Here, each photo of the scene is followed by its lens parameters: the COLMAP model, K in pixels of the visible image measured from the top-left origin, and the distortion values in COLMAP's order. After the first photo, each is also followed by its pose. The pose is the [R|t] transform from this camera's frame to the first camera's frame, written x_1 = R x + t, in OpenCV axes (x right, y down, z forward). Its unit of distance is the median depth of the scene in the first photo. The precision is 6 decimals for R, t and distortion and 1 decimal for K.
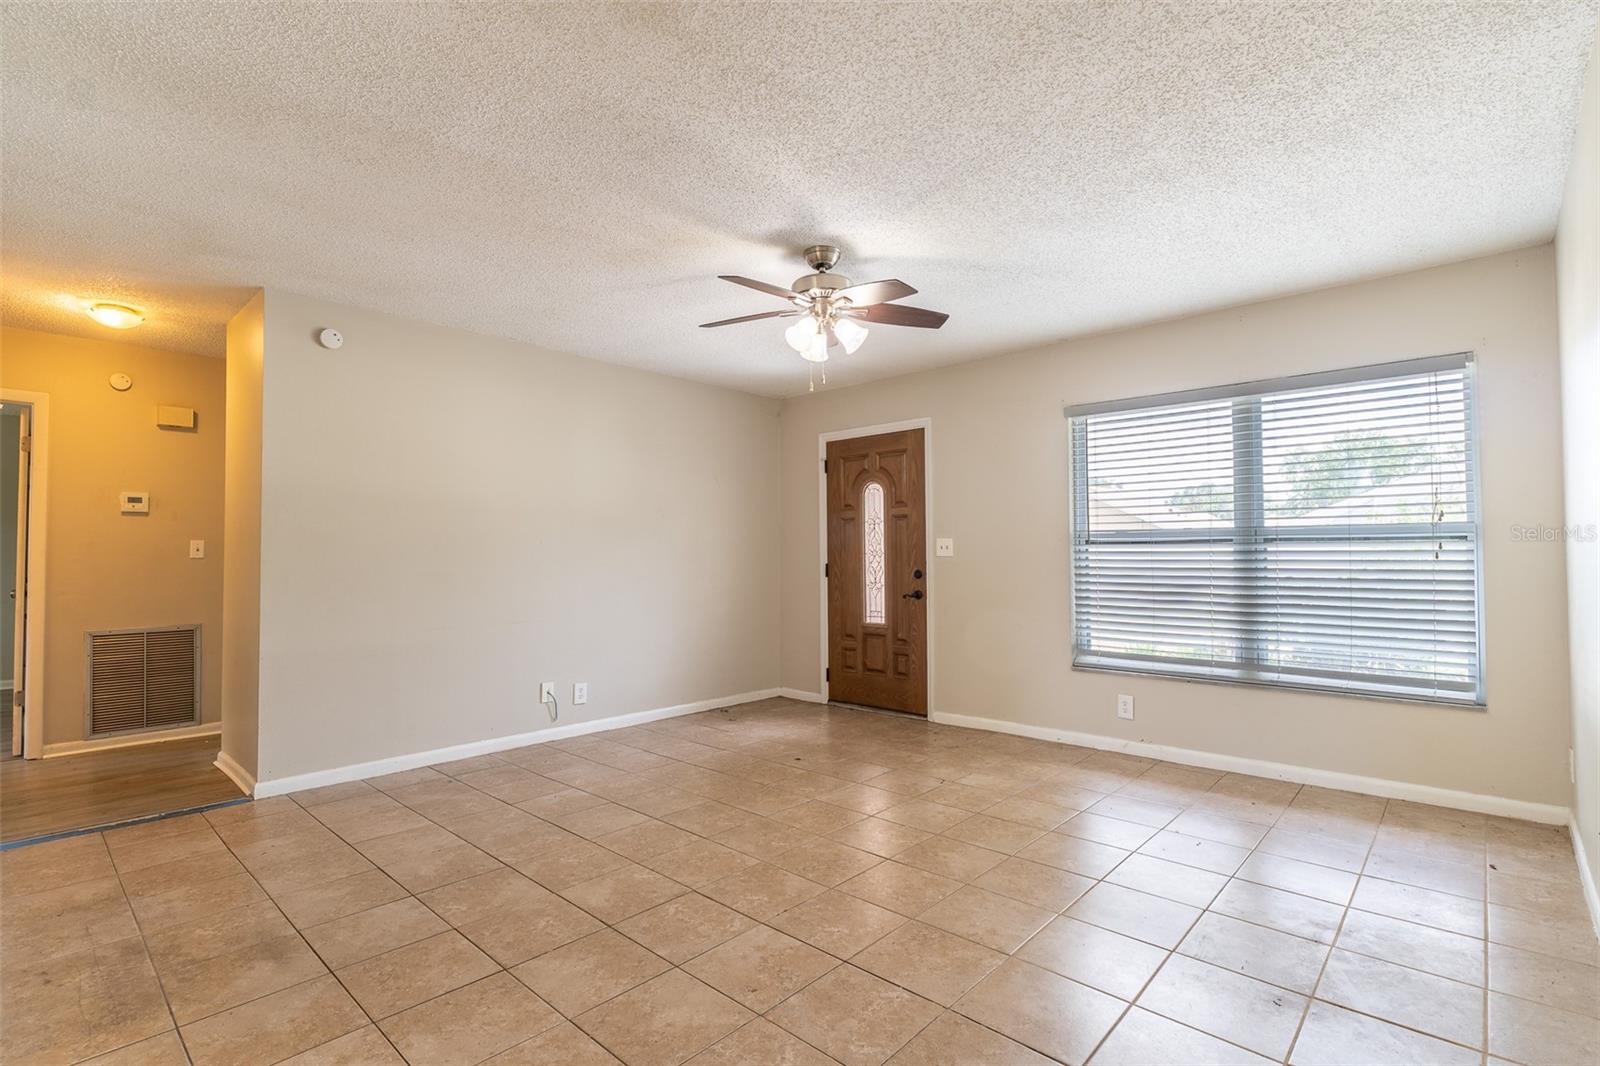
lens RADIAL K [[744.8, 0, 797.4], [0, 744.8, 545.6], [0, 0, 1]] dist [-0.009879, -0.000288]
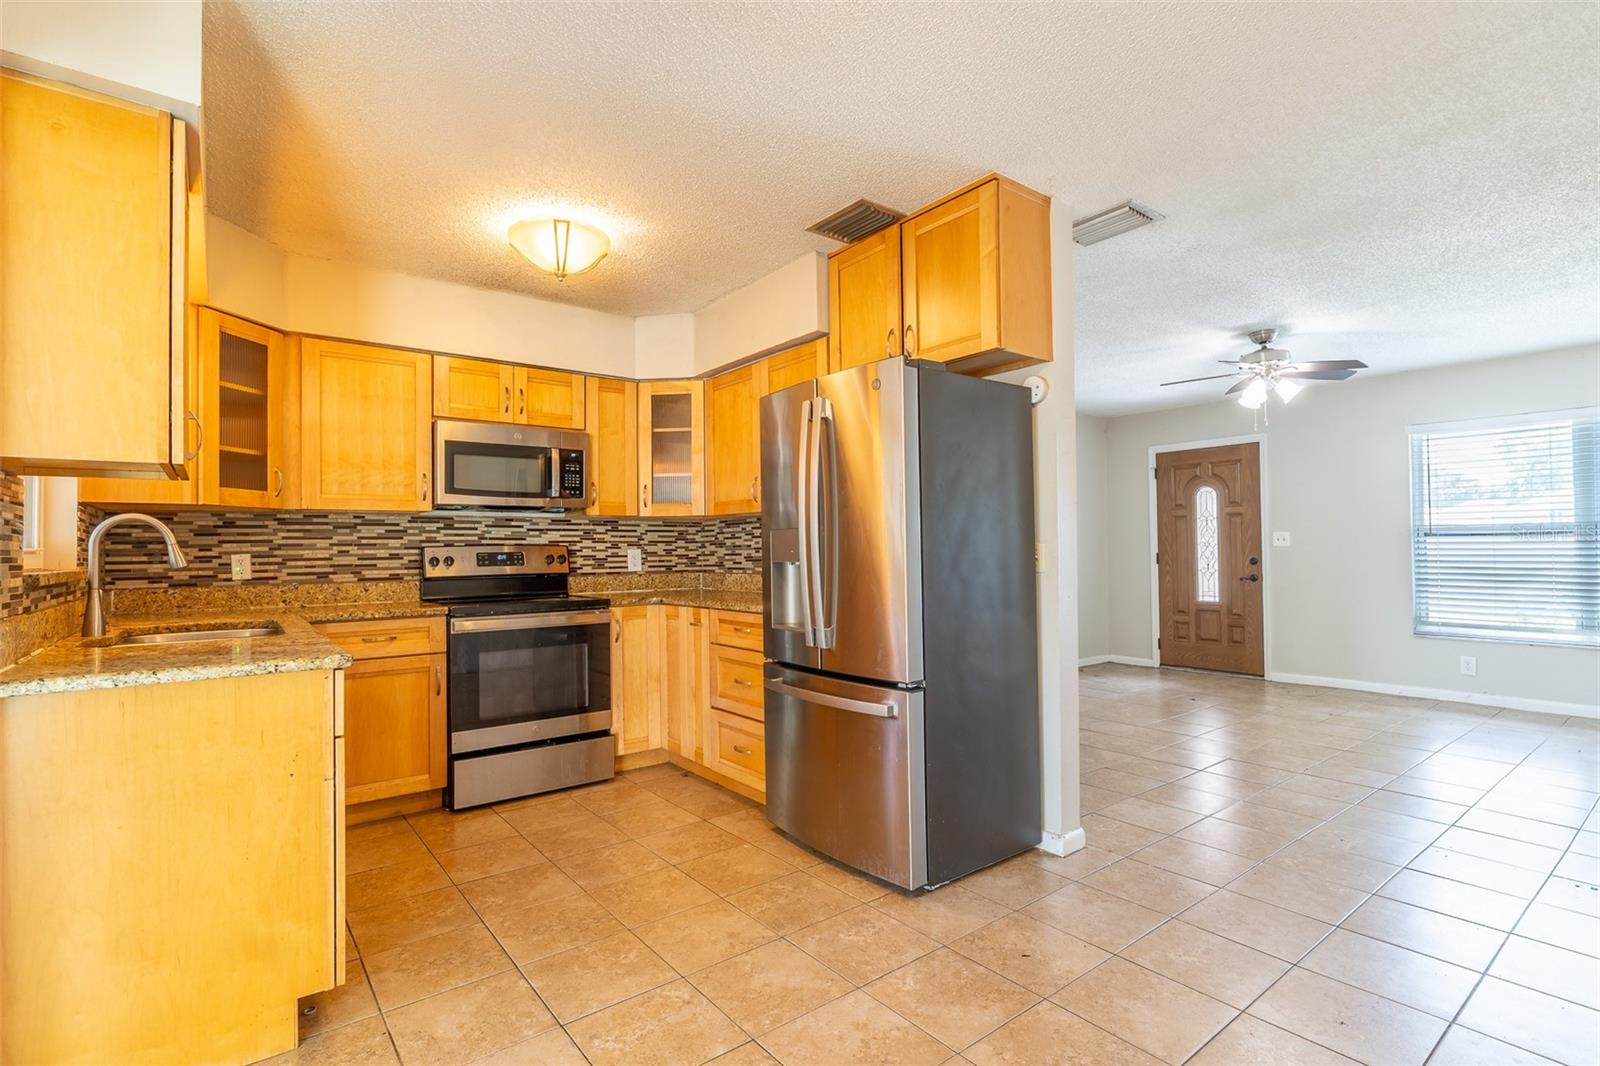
lens RADIAL K [[744.8, 0, 803.0], [0, 744.8, 538.0], [0, 0, 1]] dist [-0.009879, -0.000288]
pose [[0.986797, -0.007290, -0.161799, -0.459139], [0.007548, 0.999971, 0.000977, -0.008110], [0.161787, -0.002185, 0.986823, -0.406549]]
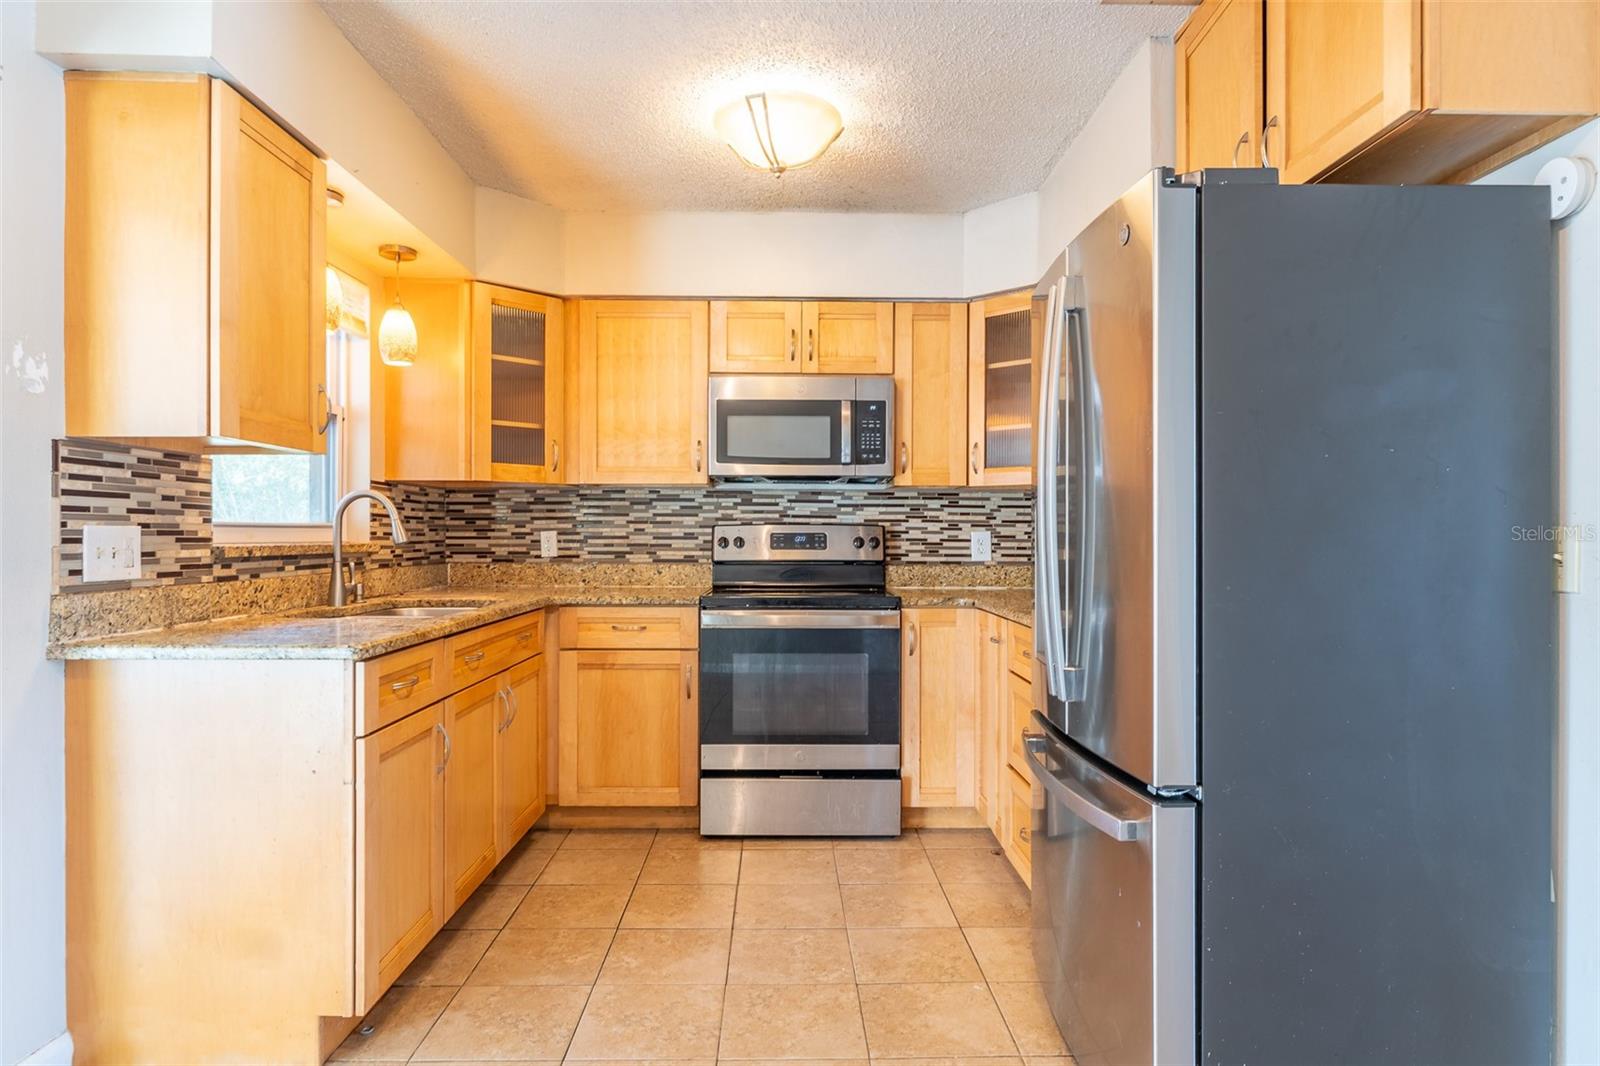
lens RADIAL K [[906.2, 0, 801.0], [0, 906.2, 537.8], [0, 0, 1]] dist [-0.004740, 0.001747]
pose [[0.694503, 0.012021, -0.719390, -0.374107], [0.003369, 0.999795, 0.019959, -0.006671], [0.719482, -0.016285, 0.694320, -0.284273]]
